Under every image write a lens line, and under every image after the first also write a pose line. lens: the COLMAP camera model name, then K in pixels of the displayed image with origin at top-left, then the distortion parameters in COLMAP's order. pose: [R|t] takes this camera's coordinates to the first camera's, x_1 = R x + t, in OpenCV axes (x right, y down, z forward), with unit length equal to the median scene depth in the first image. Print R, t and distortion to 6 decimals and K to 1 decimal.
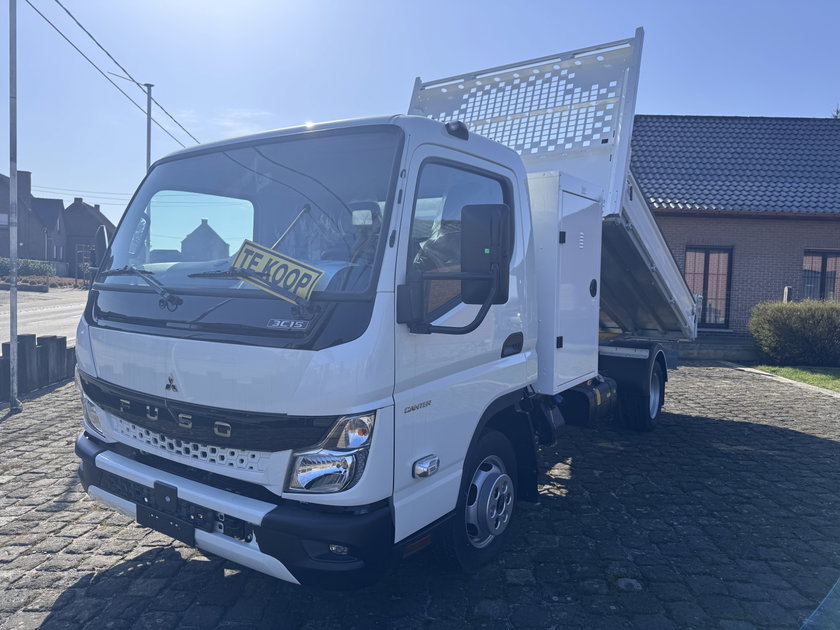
lens RADIAL K [[576.9, 0, 420.0], [0, 576.9, 315.0], [0, 0, 1]] dist [0.024109, -0.001450]
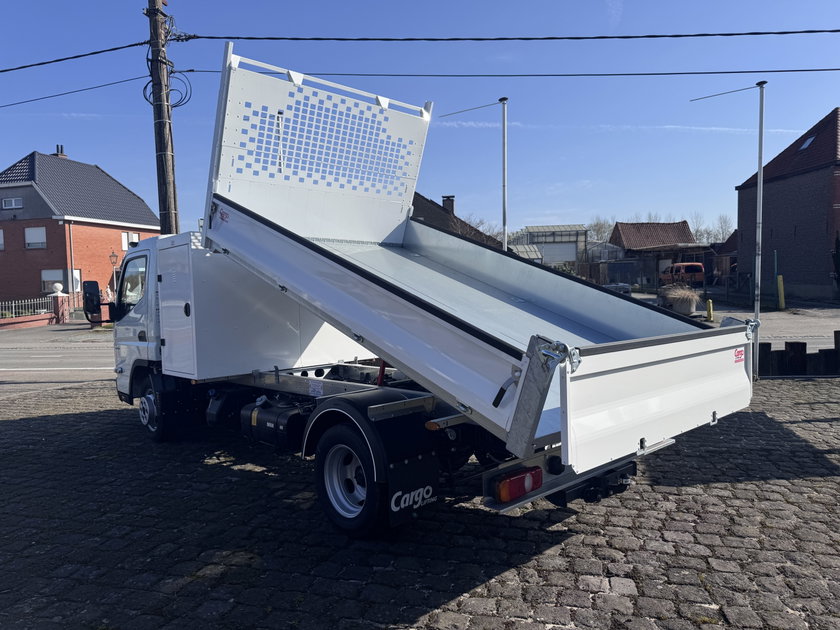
lens RADIAL K [[576.9, 0, 420.0], [0, 576.9, 315.0], [0, 0, 1]] dist [0.024109, -0.001450]
pose [[-0.200310, 0.031514, -0.979226, 1.494413], [-0.036242, 0.998560, 0.039550, -0.105929], [0.979062, 0.043411, -0.198879, 1.786095]]
